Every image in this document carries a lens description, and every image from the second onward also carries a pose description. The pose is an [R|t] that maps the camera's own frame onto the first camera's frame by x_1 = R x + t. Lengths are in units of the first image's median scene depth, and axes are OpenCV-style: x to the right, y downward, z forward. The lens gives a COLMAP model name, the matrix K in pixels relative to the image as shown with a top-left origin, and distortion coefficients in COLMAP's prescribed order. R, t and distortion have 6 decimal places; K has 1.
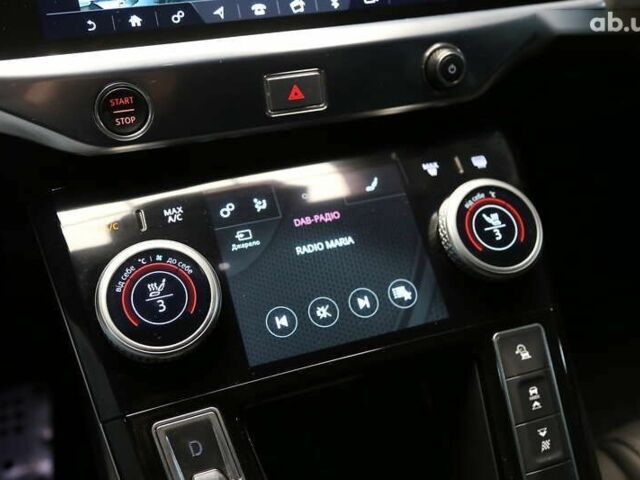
lens RADIAL K [[657.1, 0, 311.8], [0, 657.1, 242.0], [0, 0, 1]] dist [-0.028540, 0.001739]
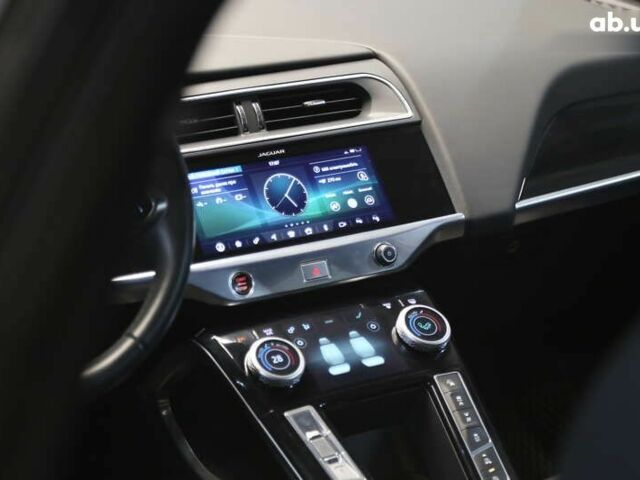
lens RADIAL K [[1973.9, 0, 320.0], [0, 1973.9, 240.0], [0, 0, 1]] dist [0.552760, 0.663752]
pose [[0.976137, -0.098218, 0.193672, -1.170278], [0.162537, 0.921902, -0.351680, 1.807299], [-0.144006, 0.374767, 0.915867, -4.557198]]
